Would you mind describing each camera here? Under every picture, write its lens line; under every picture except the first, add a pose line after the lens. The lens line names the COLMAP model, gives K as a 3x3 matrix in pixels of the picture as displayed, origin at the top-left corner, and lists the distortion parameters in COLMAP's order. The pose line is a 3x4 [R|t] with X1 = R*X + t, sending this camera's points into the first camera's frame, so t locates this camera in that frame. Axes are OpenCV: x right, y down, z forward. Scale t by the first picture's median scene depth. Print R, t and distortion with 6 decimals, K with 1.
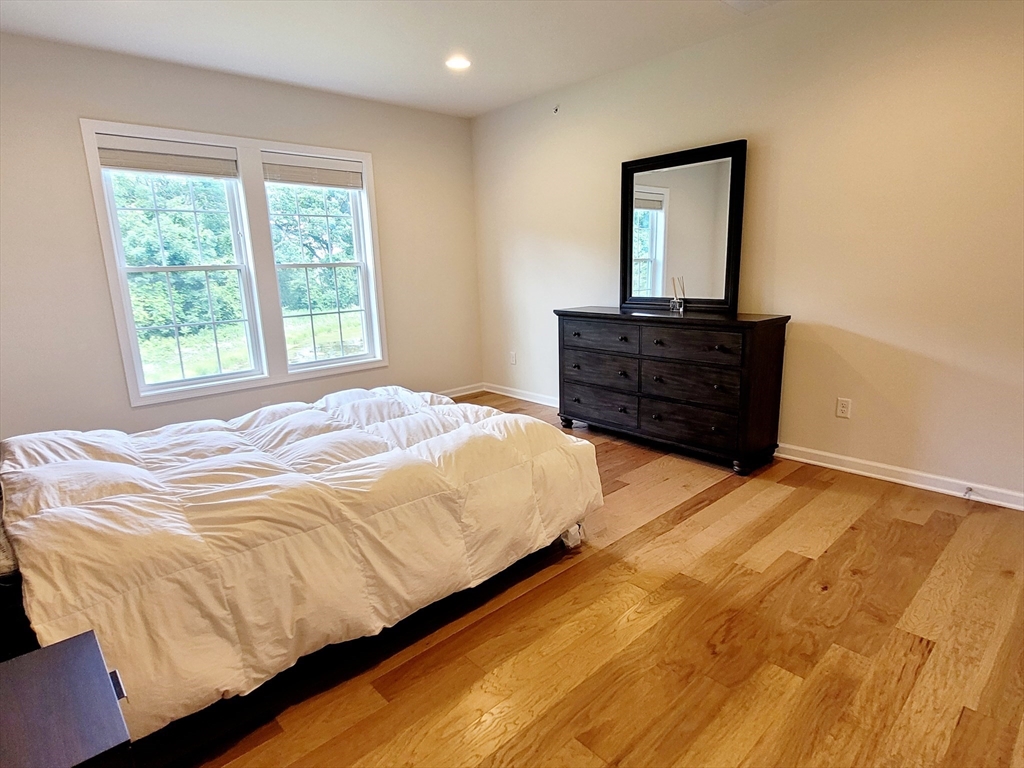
lens RADIAL K [[568.1, 0, 514.1], [0, 568.1, 392.4], [0, 0, 1]] dist [-0.004870, -0.000179]
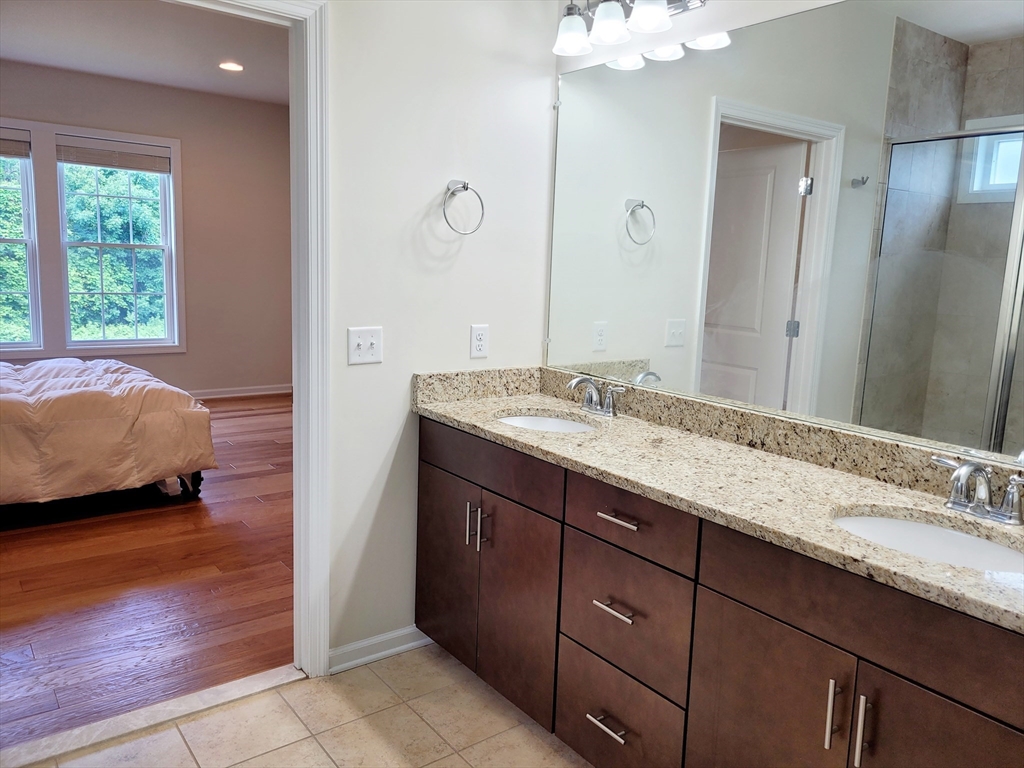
lens RADIAL K [[806.9, 0, 574.5], [0, 806.9, 384.5], [0, 0, 1]] dist [0.000015, 0.003790]
pose [[0.994265, 0.080689, -0.070187, 0.525229], [-0.085692, 0.993756, -0.071462, 0.047884], [0.063983, 0.077067, 0.994971, -0.315342]]
